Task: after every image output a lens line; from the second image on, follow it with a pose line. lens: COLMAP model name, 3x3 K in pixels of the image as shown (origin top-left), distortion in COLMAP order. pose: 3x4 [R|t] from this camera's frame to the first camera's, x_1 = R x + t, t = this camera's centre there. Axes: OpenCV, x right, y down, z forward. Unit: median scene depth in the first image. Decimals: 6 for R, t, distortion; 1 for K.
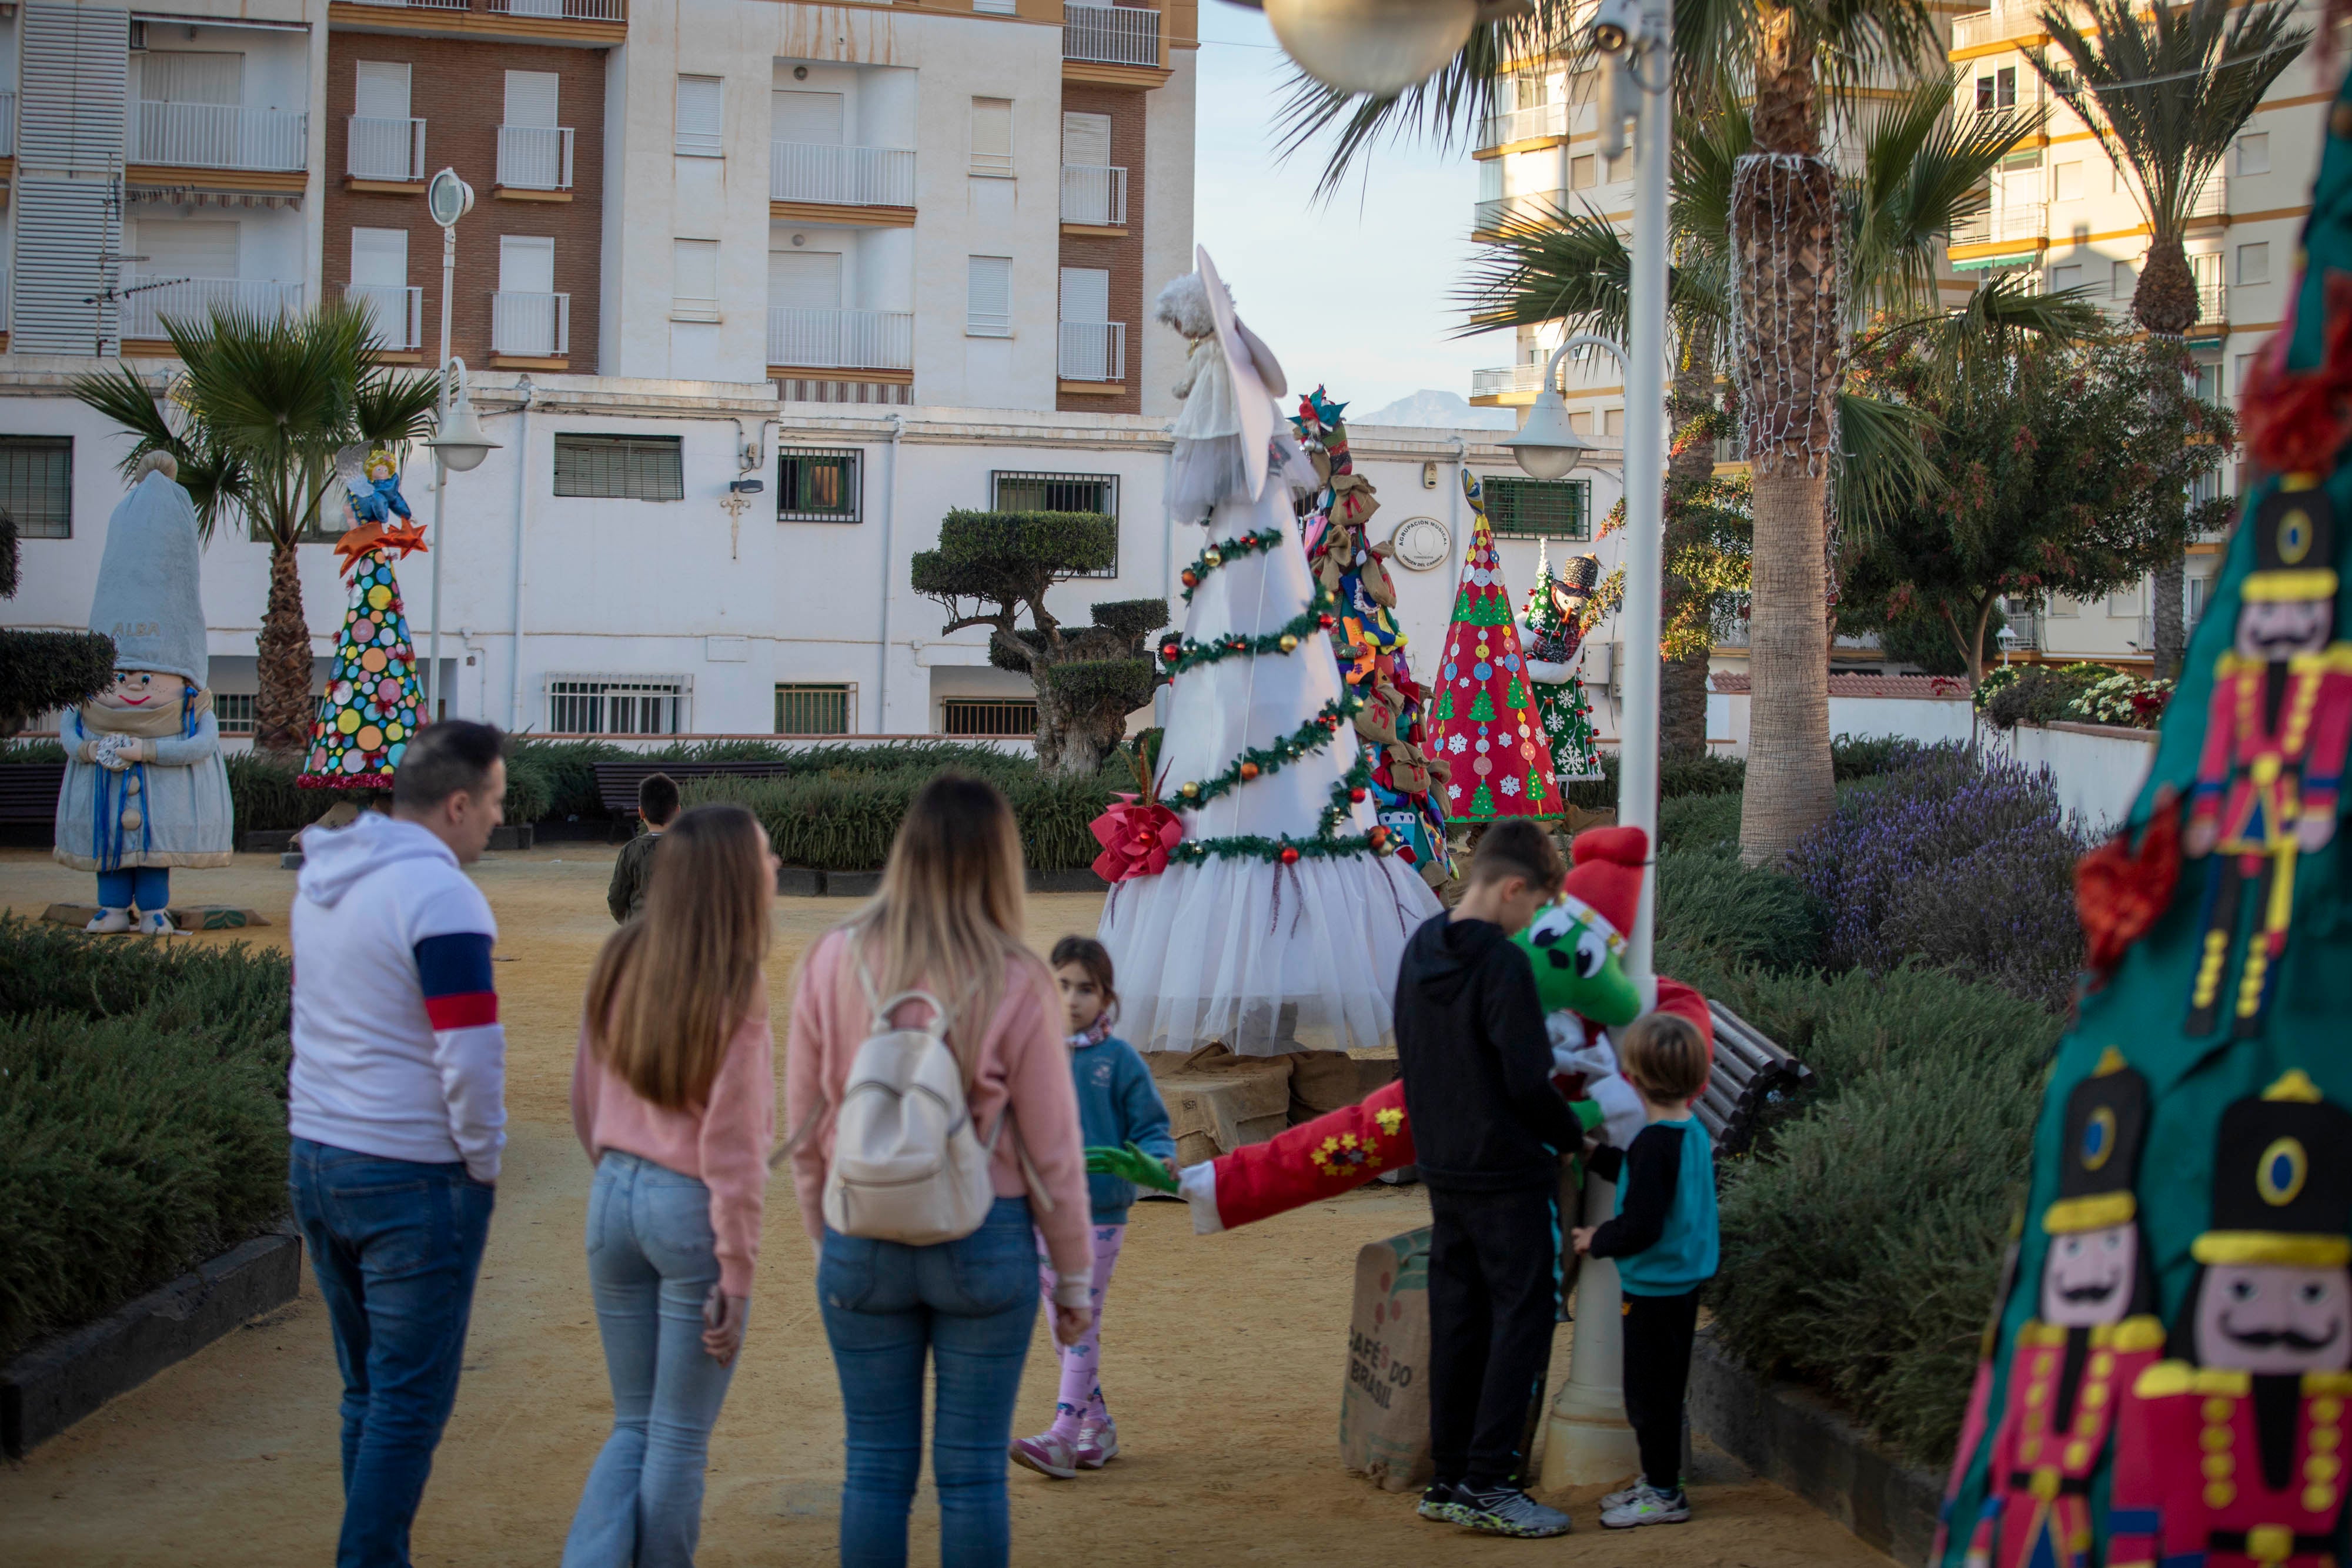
lens RADIAL K [[4856.4, 0, 1176.0], [0, 4856.4, 784.0], [0, 0, 1]] dist [-0.337836, -0.001887]
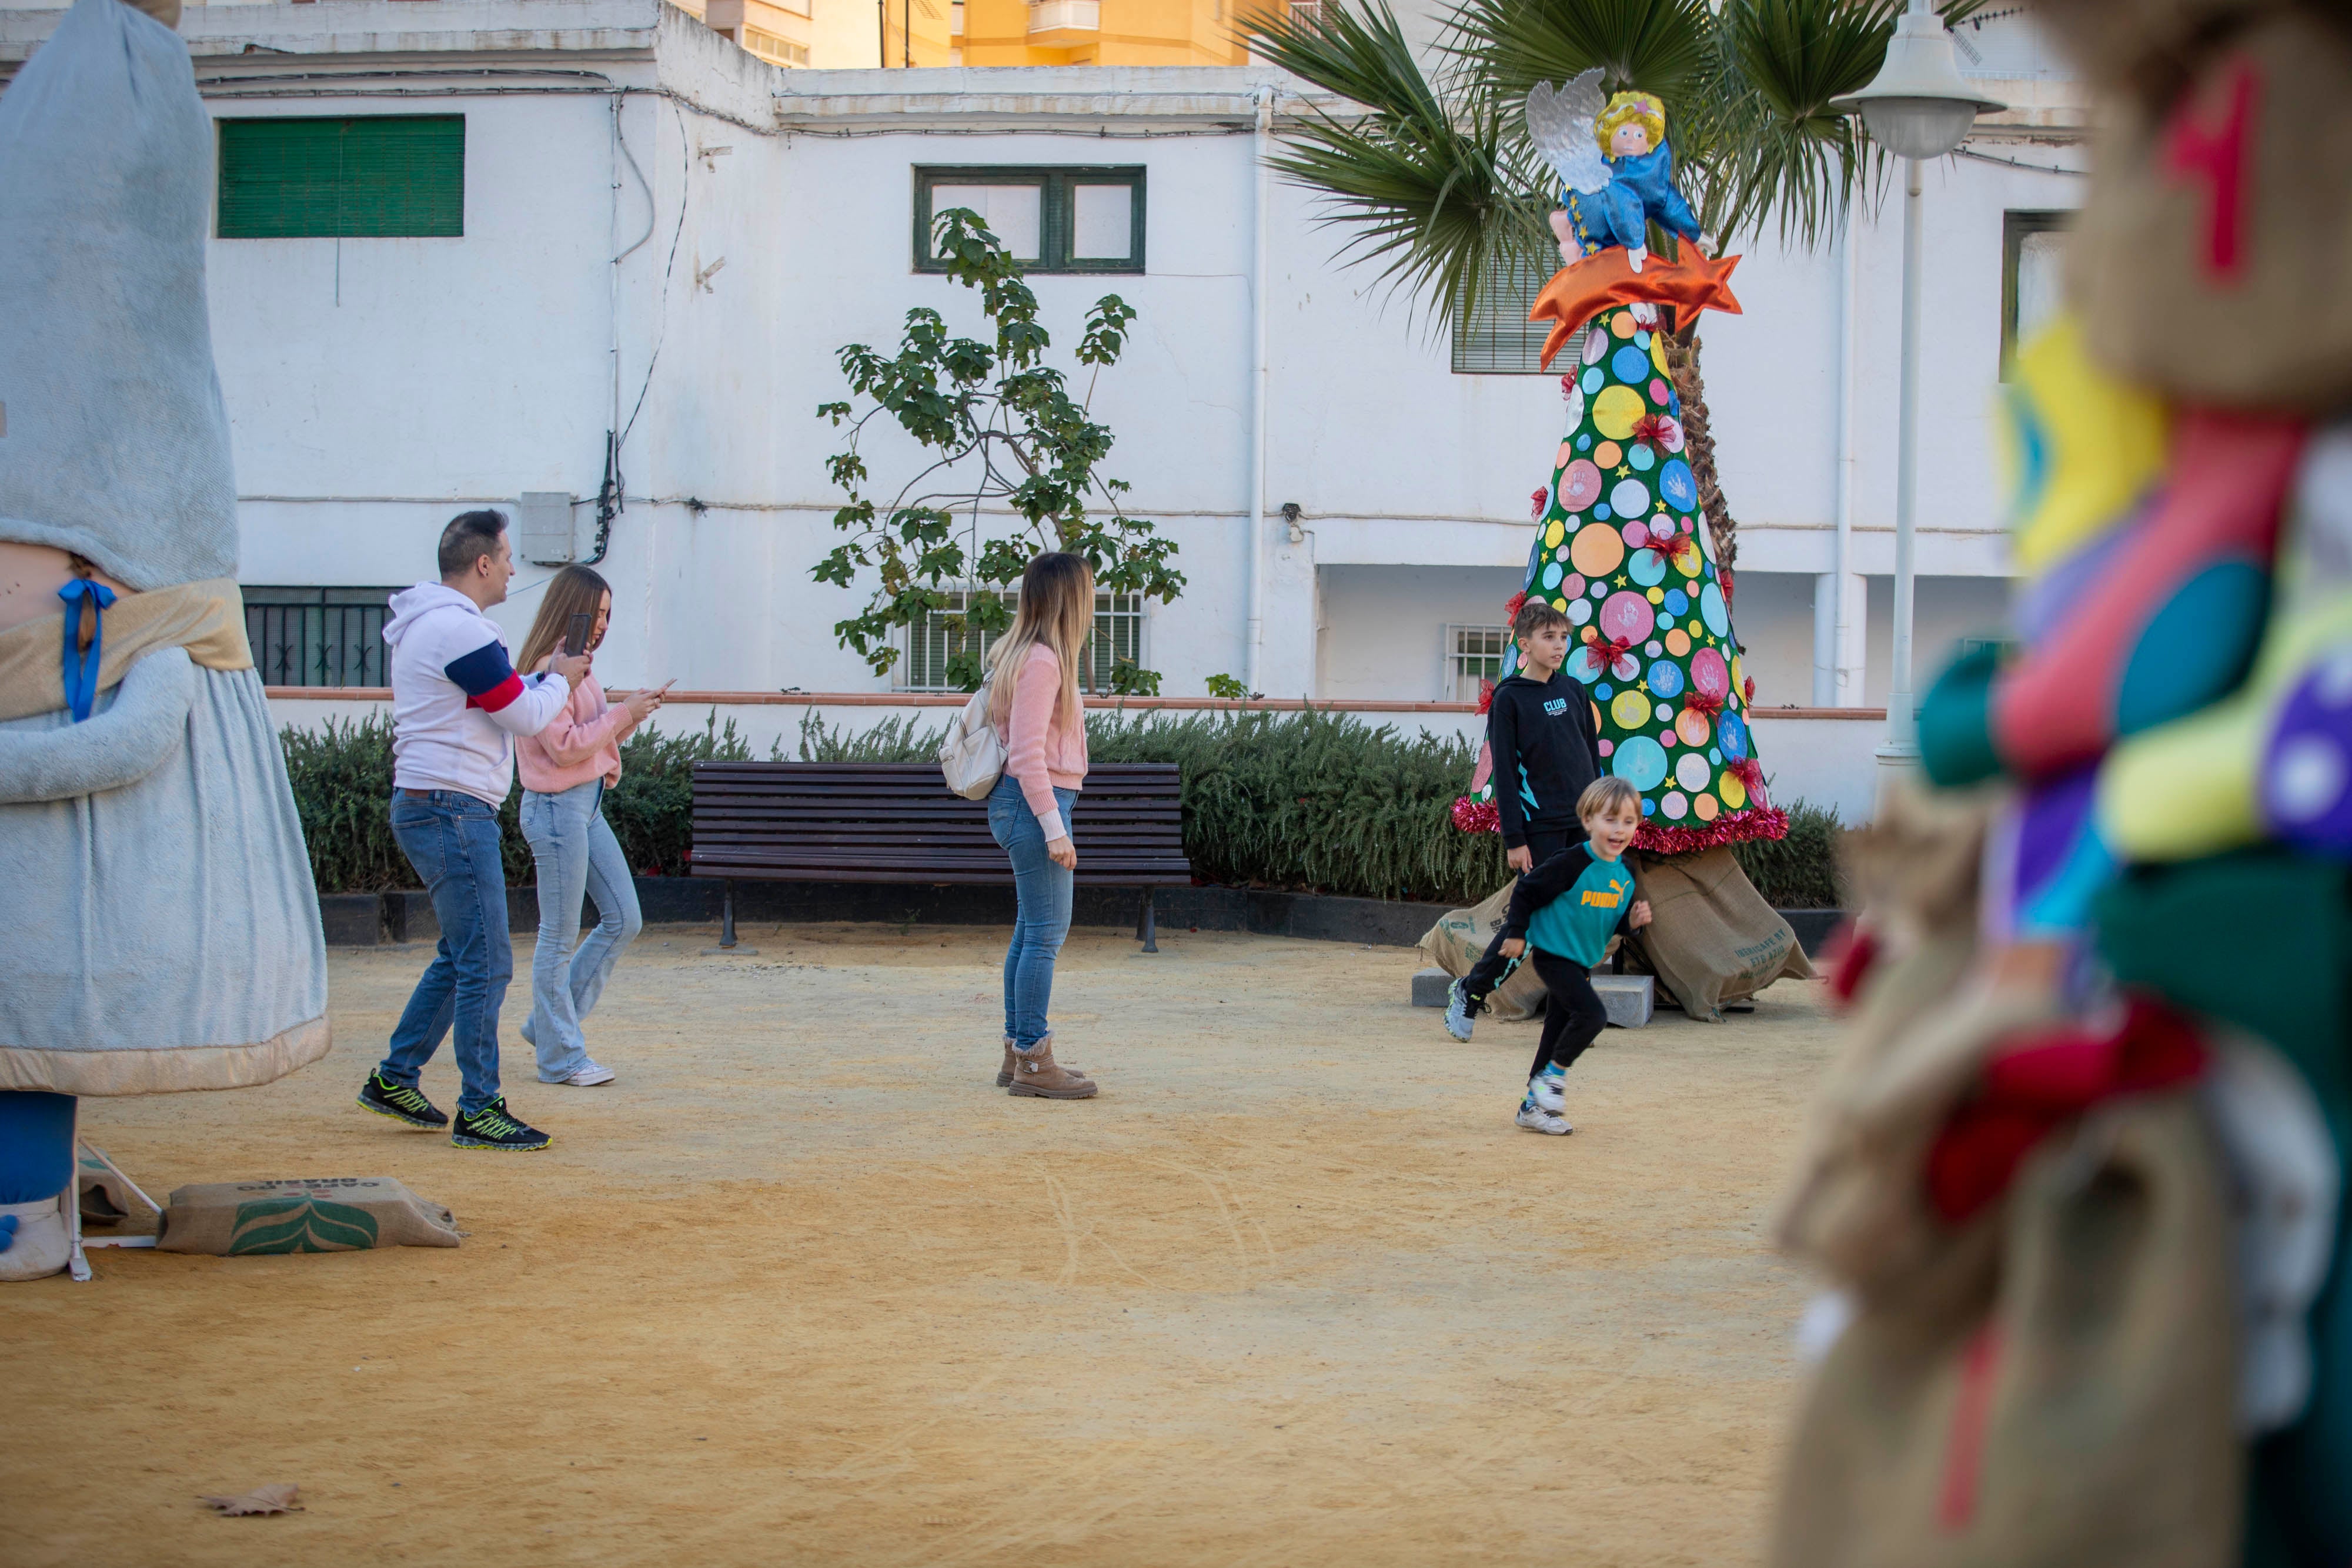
lens RADIAL K [[4856.4, 0, 1176.0], [0, 4856.4, 784.0], [0, 0, 1]] dist [-0.337836, -0.001887]
pose [[0.854890, 0.020451, -0.518406, 0.035500], [-0.016635, 0.999790, 0.012009, -0.008613], [0.518543, -0.001643, 0.855050, 0.589788]]
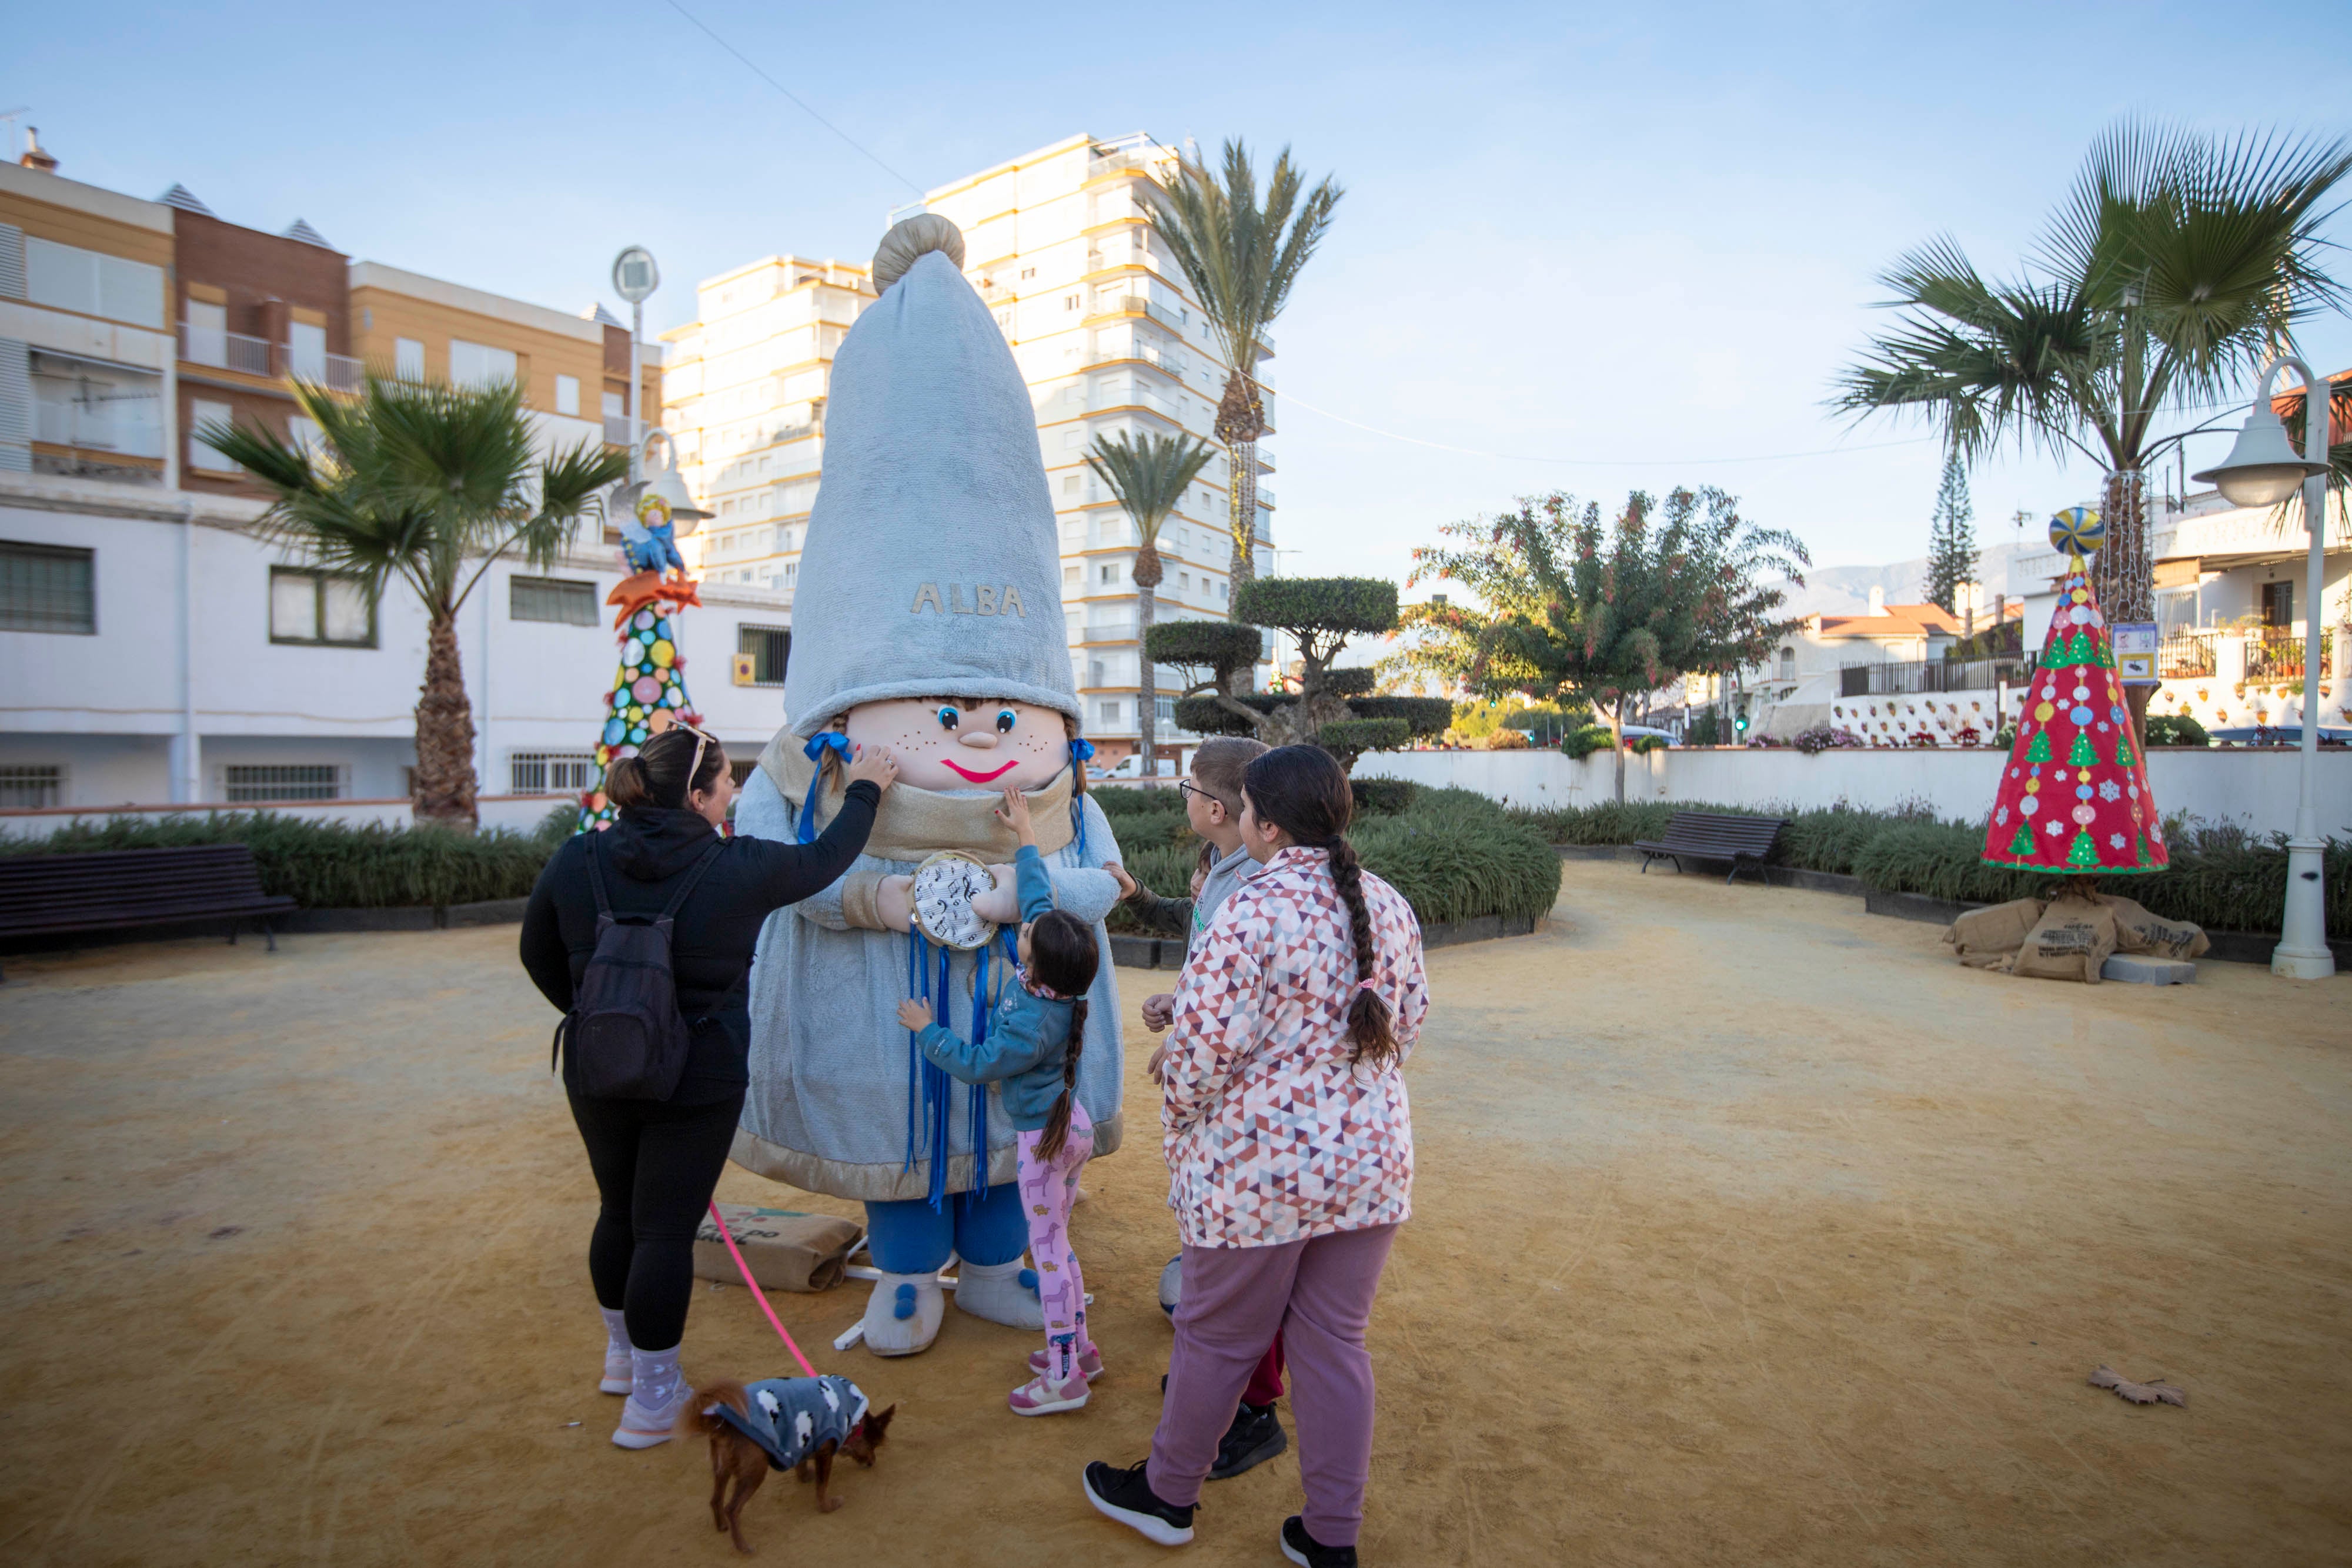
lens RADIAL K [[1558.5, 0, 1176.0], [0, 1558.5, 784.0], [0, 0, 1]] dist [0.002250, 0.001774]
pose [[0.899671, -0.023243, 0.435949, -0.207698], [0.023572, 0.999711, 0.004656, -0.013213], [-0.435932, 0.006087, 0.899959, 0.691874]]
